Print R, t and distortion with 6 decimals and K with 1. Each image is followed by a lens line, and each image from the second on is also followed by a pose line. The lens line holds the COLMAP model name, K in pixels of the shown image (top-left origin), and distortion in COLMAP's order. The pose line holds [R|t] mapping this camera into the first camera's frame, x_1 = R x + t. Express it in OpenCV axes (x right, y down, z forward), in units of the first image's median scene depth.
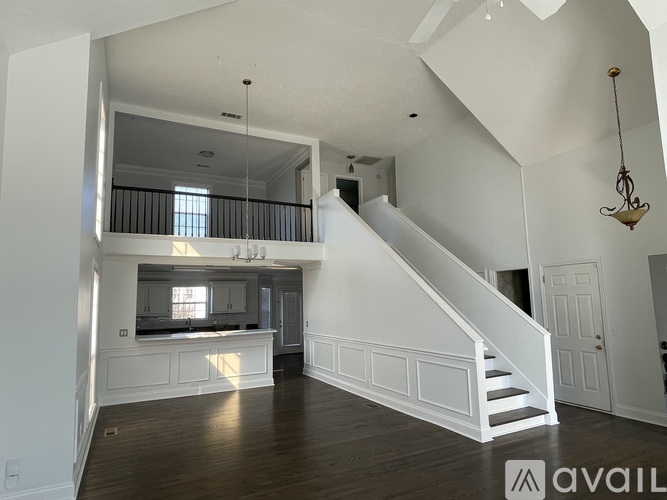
lens RADIAL K [[393.1, 0, 333.5], [0, 393.1, 250.0], [0, 0, 1]] dist [0.000679, -0.001723]
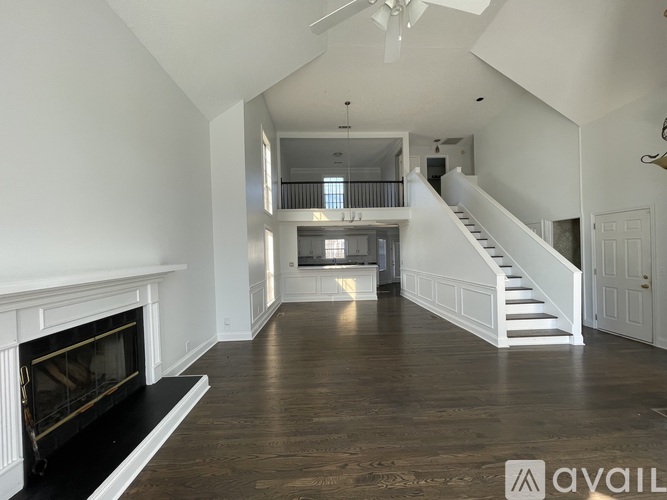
lens RADIAL K [[265.7, 0, 333.5], [0, 265.7, 250.0], [0, 0, 1]] dist [0.000301, -0.000182]
pose [[0.906727, 0.000202, -0.421718, 0.142133], [0.054890, 0.991437, 0.118492, 0.008165], [0.418130, -0.130588, 0.898951, -0.013363]]
